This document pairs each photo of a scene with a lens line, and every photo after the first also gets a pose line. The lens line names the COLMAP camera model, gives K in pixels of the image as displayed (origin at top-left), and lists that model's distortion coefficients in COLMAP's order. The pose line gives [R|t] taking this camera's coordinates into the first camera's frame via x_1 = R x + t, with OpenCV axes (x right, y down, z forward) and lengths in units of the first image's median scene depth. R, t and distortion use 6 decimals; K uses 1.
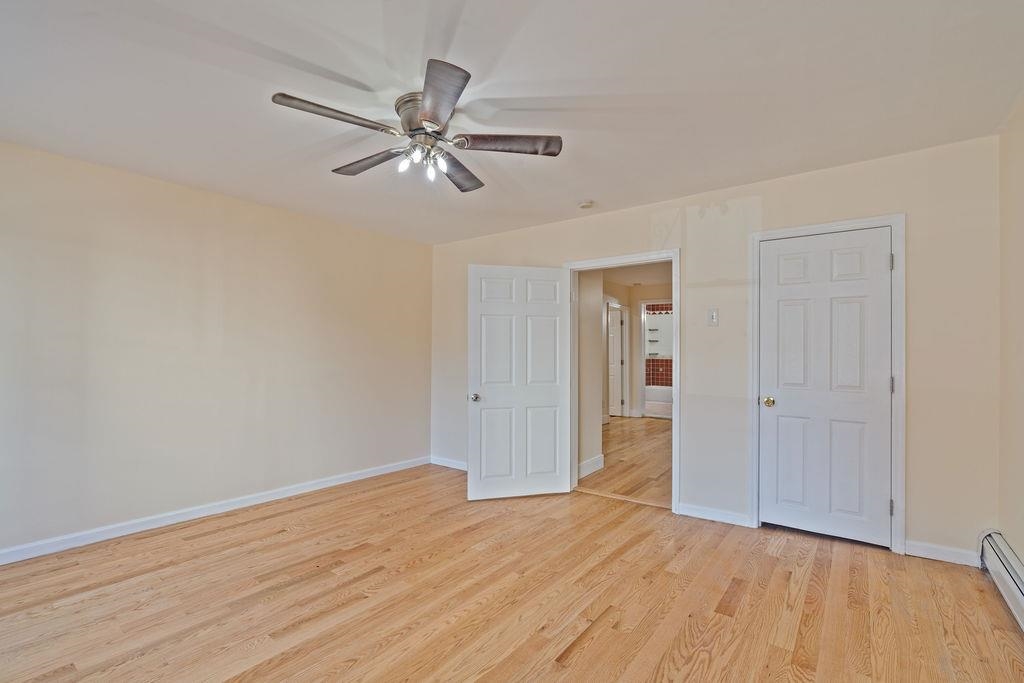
lens RADIAL K [[463.2, 0, 511.5], [0, 463.2, 344.3], [0, 0, 1]] dist [-0.000912, 0.000628]
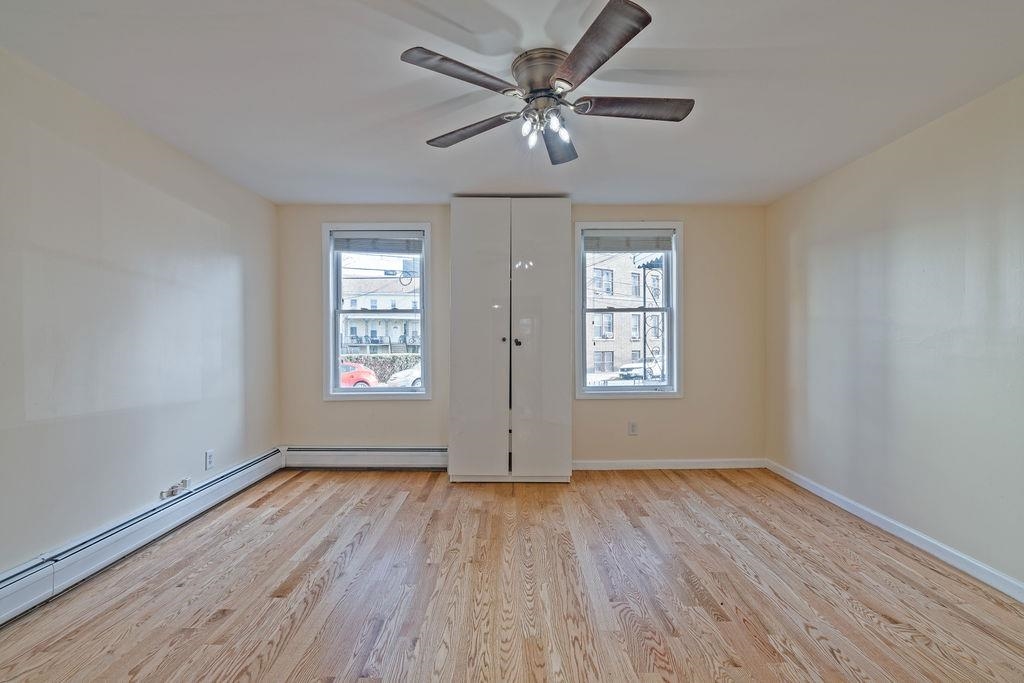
lens RADIAL K [[463.2, 0, 511.6], [0, 463.2, 344.1], [0, 0, 1]] dist [-0.000912, 0.000628]
pose [[-0.795201, 0.000511, -0.606346, 0.339938], [0.006295, 0.999953, -0.007412, 0.032987], [0.606314, -0.009711, -0.795166, 1.355370]]
